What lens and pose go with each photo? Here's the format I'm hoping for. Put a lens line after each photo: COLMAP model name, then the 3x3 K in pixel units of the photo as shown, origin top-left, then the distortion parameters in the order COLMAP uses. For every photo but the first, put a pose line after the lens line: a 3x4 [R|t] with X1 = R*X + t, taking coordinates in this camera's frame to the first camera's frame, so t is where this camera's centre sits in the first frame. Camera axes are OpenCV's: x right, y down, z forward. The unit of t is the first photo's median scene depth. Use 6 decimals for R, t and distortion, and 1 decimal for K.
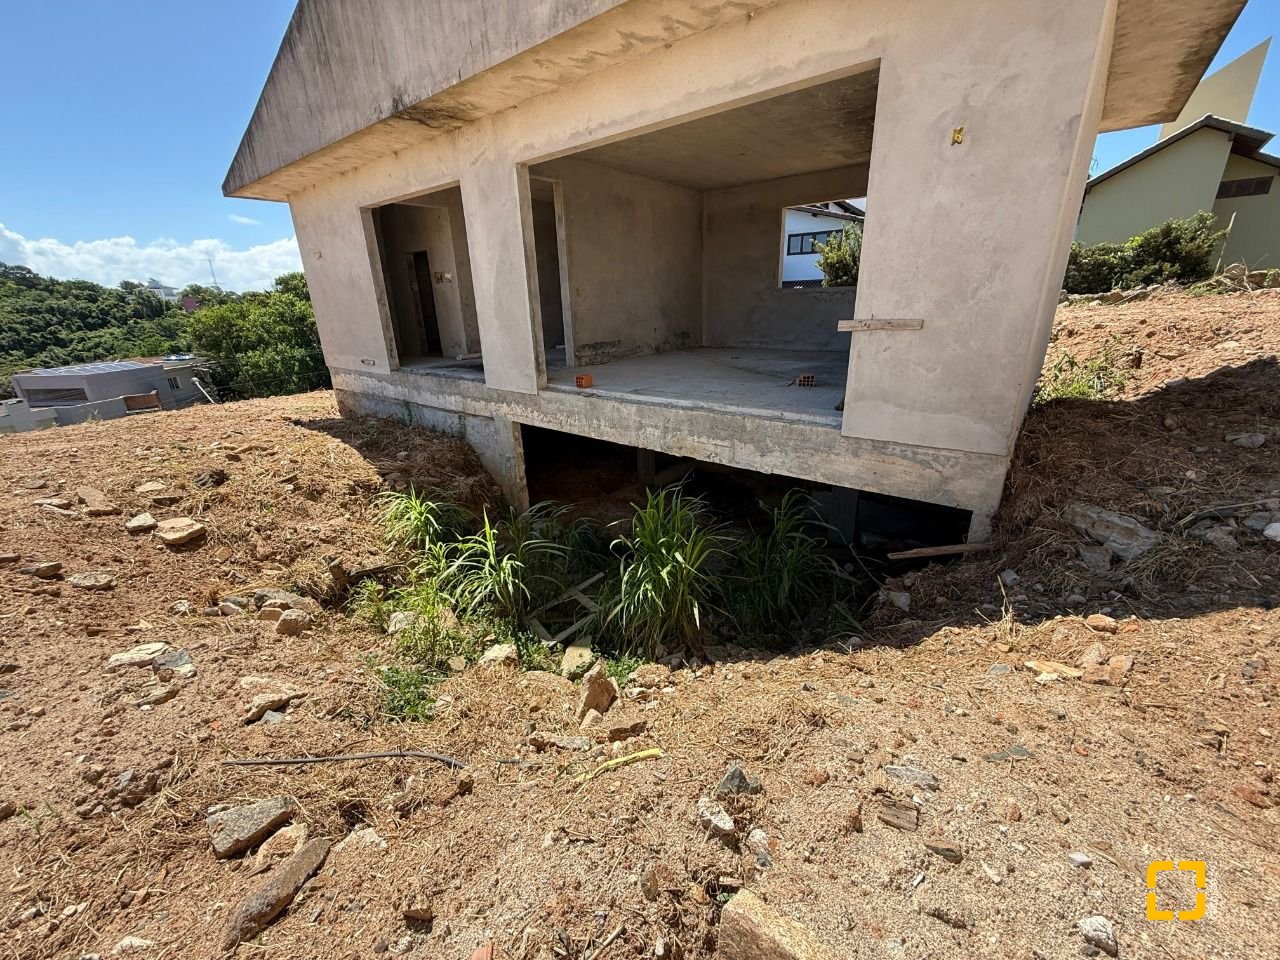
lens RADIAL K [[509.8, 0, 636.1], [0, 509.8, 482.7], [0, 0, 1]] dist [0.001599, -0.011839]
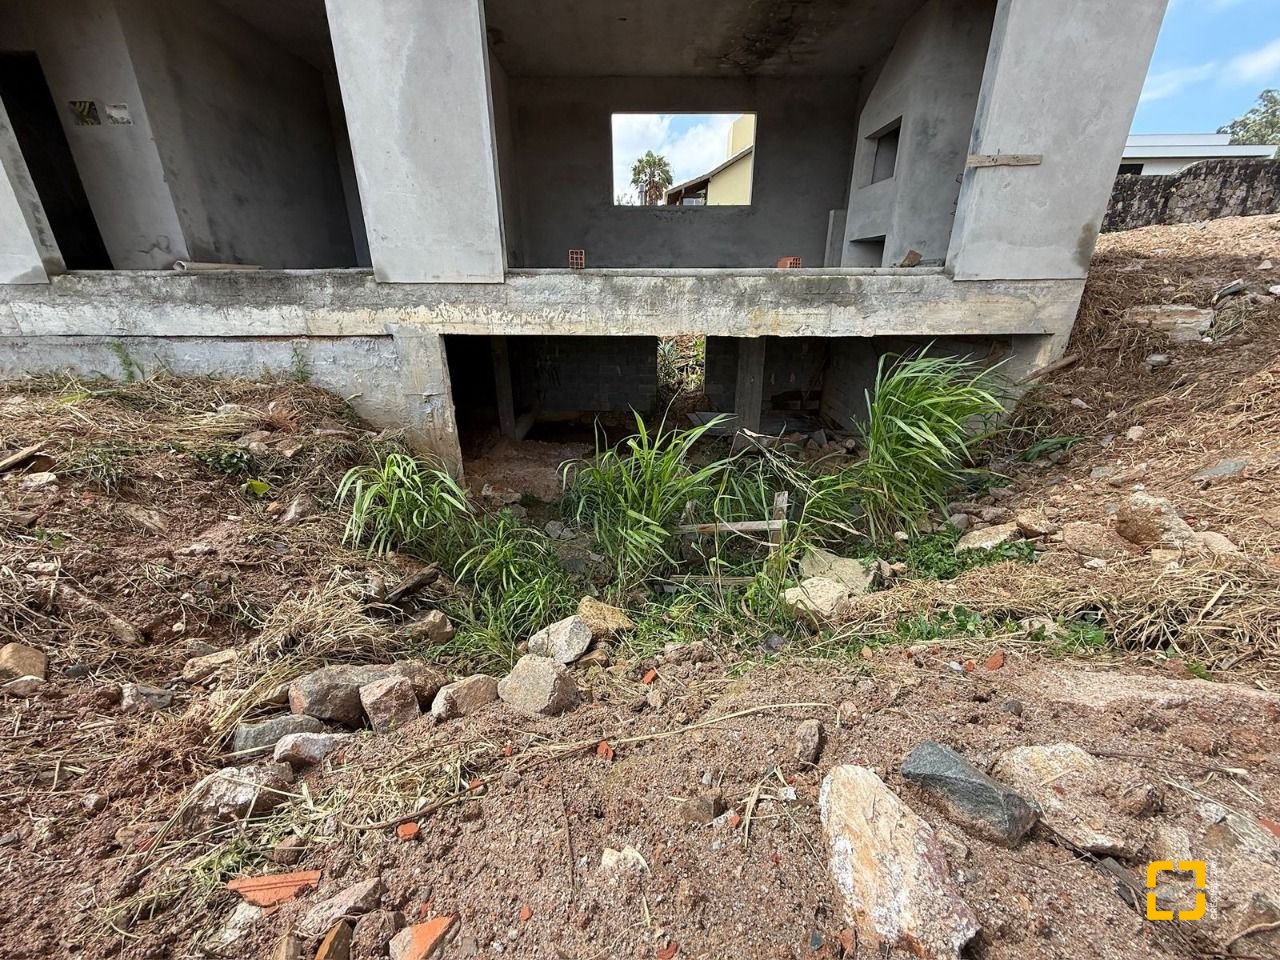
lens RADIAL K [[504.0, 0, 635.7], [0, 504.0, 477.5], [0, 0, 1]] dist [-0.002352, 0.000082]
pose [[0.772143, -0.206677, 0.600899, -0.461797], [0.197653, 0.976837, 0.081999, 0.049862], [-0.603927, 0.055455, 0.795108, 0.357587]]
